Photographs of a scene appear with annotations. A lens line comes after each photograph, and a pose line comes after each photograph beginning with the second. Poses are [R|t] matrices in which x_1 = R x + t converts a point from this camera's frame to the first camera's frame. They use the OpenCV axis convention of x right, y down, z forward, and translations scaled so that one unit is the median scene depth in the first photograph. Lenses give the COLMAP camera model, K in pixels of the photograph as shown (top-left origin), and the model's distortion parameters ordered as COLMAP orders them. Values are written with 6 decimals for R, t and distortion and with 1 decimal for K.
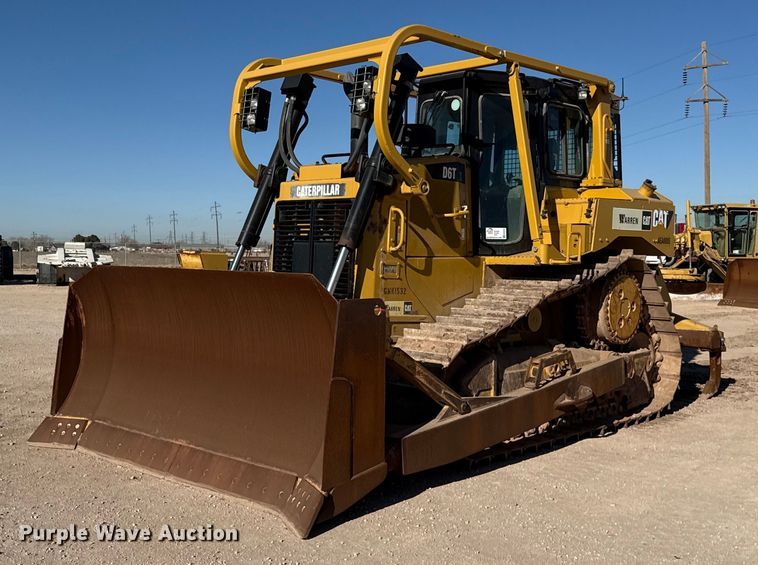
lens RADIAL K [[871.6, 0, 379.0], [0, 871.6, 282.5], [0, 0, 1]] dist [0.014741, 0.007736]
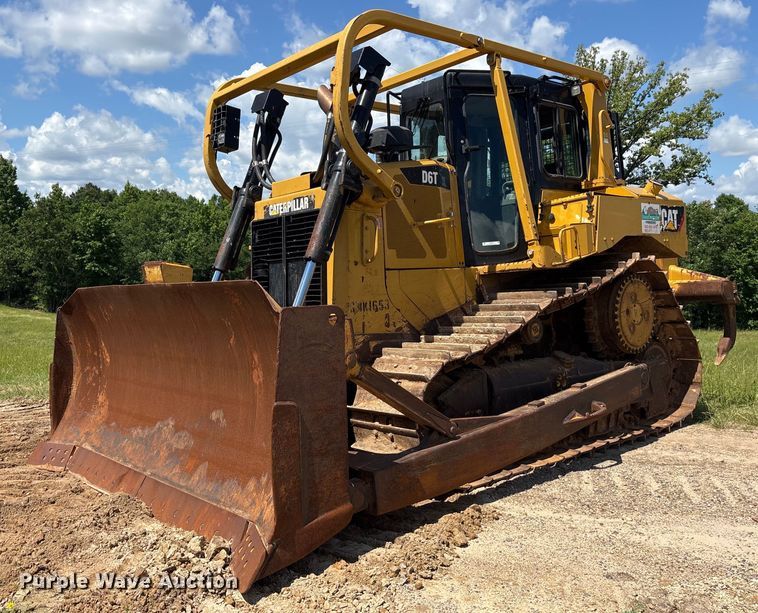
lens RADIAL K [[698.2, 0, 334.3], [0, 698.2, 308.6], [0, 0, 1]] dist [0.169316, -0.565190]
pose [[0.989722, -0.056745, -0.131267, 0.068583], [0.054206, 0.998269, -0.022838, 0.025155], [0.132336, 0.015488, 0.991084, 0.237311]]
